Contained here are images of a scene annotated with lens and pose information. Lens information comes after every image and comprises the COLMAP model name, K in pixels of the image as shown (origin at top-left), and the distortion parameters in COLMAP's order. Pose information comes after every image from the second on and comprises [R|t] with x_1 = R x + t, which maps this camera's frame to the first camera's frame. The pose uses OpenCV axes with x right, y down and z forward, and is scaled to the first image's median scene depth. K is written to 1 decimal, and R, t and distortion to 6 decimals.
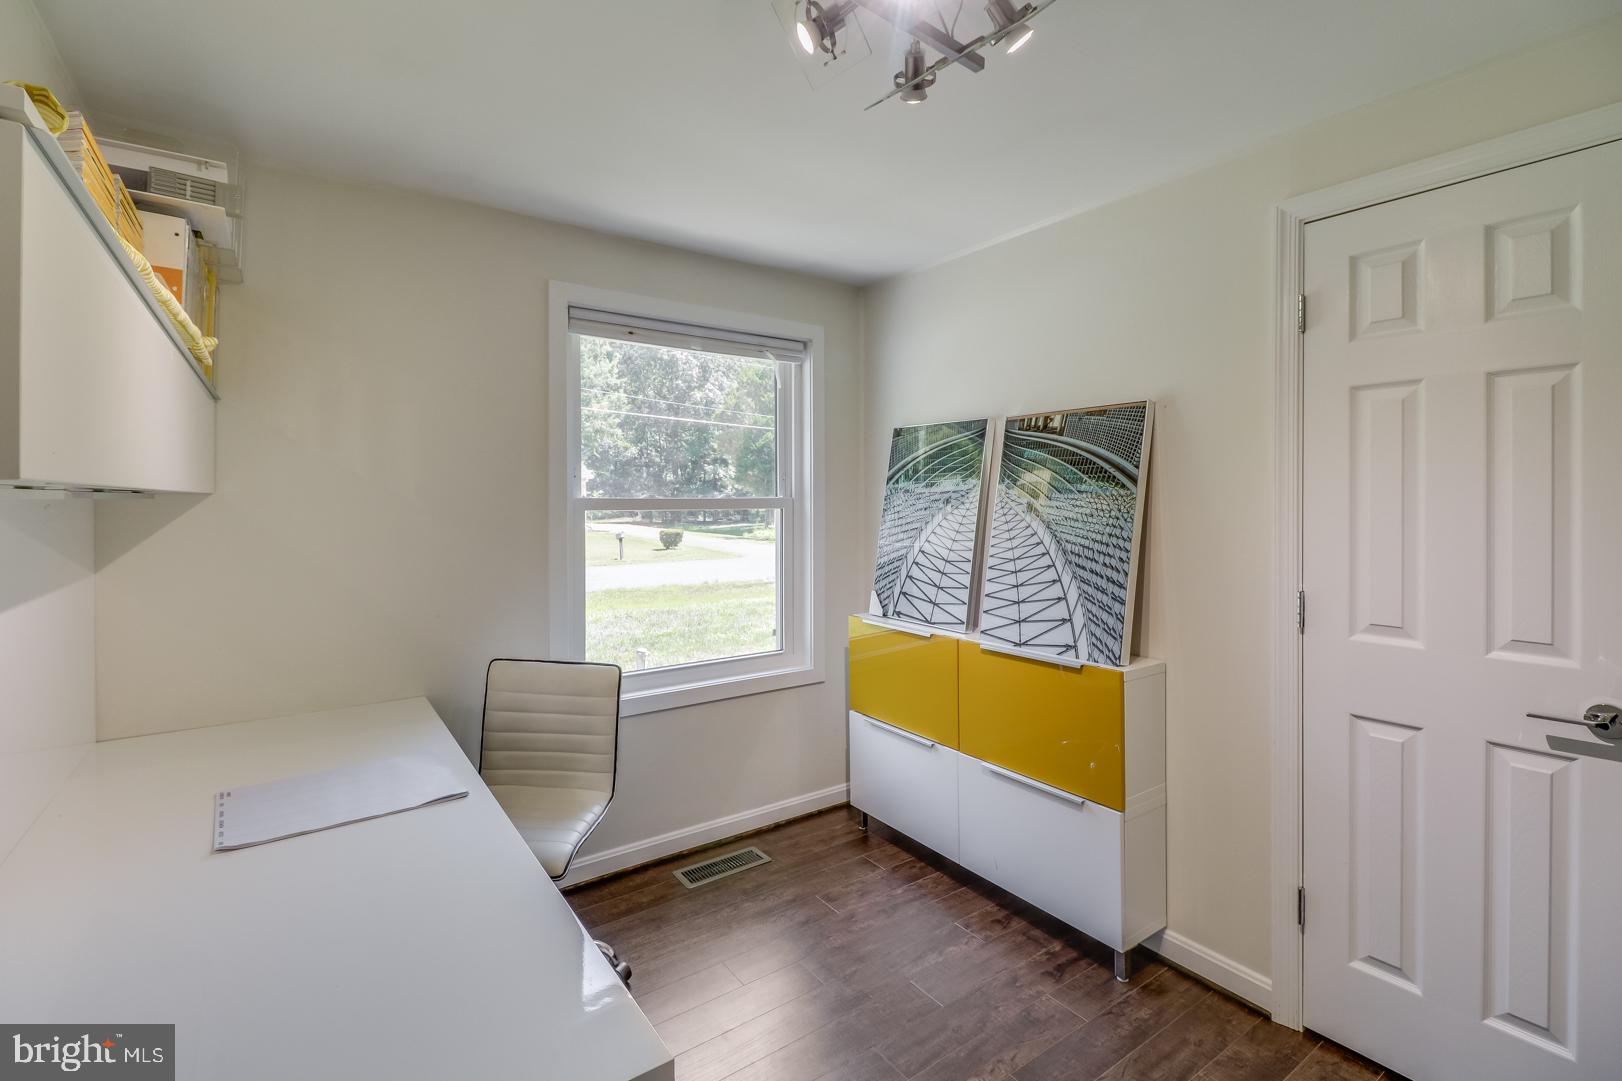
lens RADIAL K [[749.5, 0, 810.7], [0, 749.5, 503.1], [0, 0, 1]] dist [-0.001372, -0.000315]
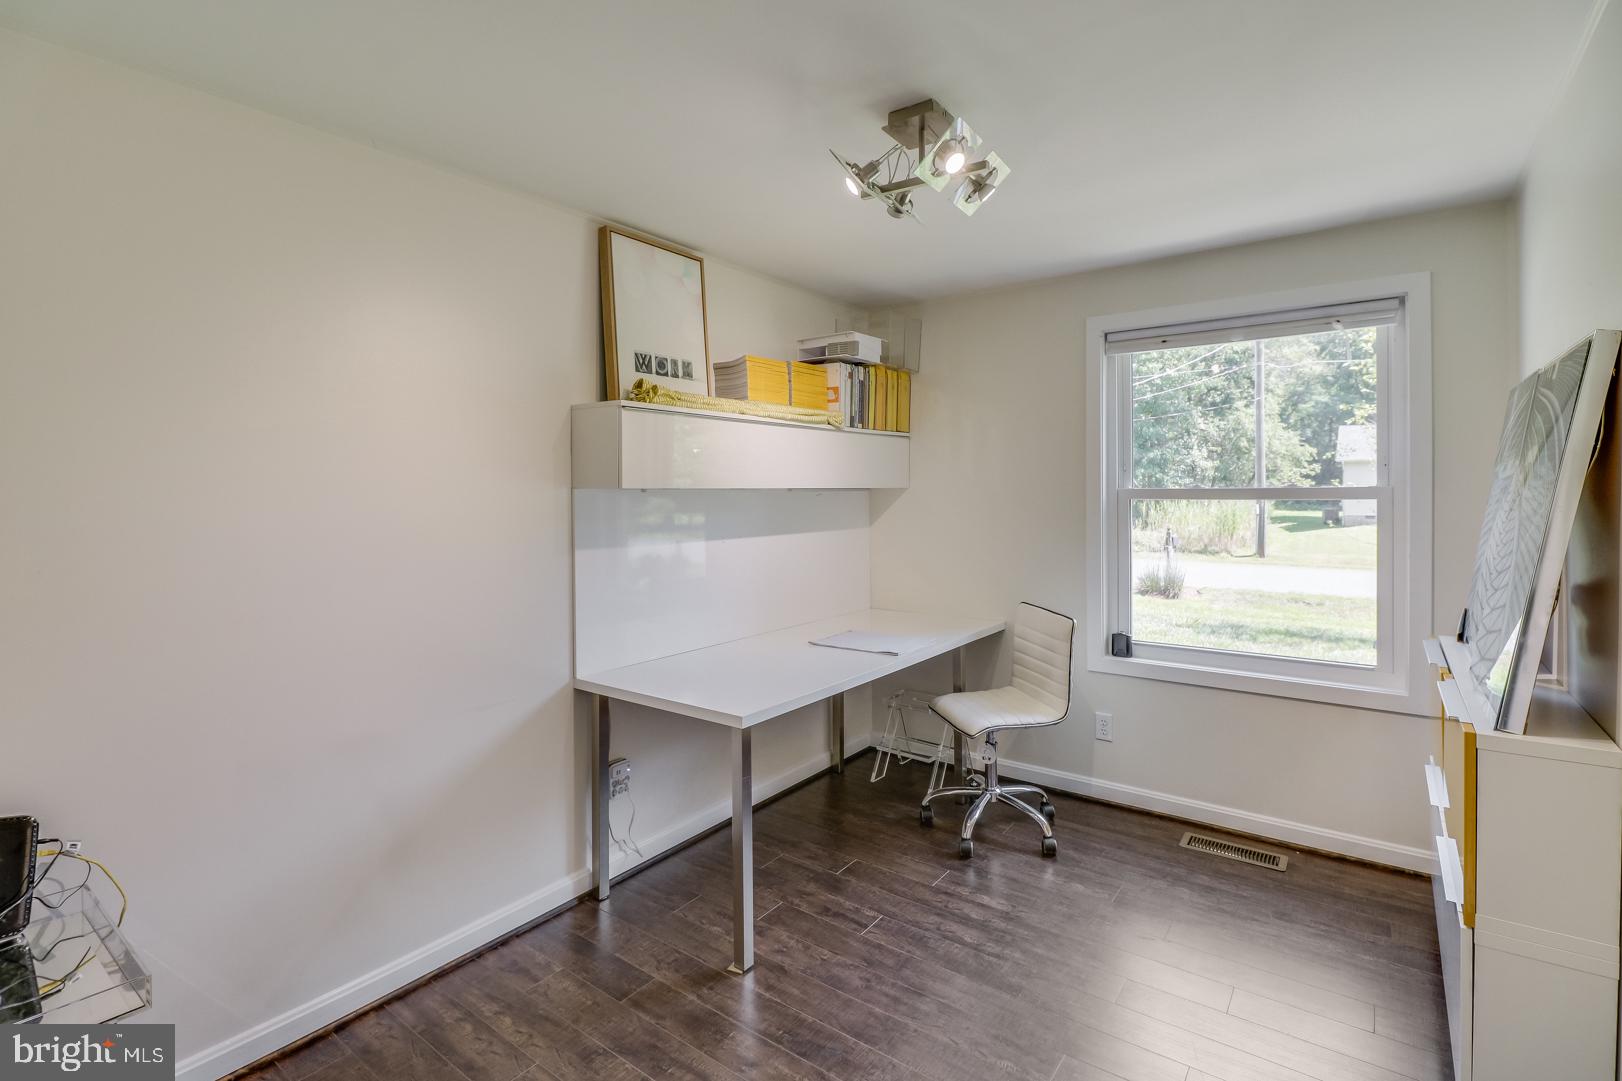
lens RADIAL K [[749.5, 0, 810.7], [0, 749.5, 503.1], [0, 0, 1]] dist [-0.001372, -0.000315]
pose [[0.302241, 0.010923, -0.953169, 0.651560], [-0.004126, 0.999940, 0.010150, 0.006757], [0.953223, 0.000865, 0.302267, 0.146203]]
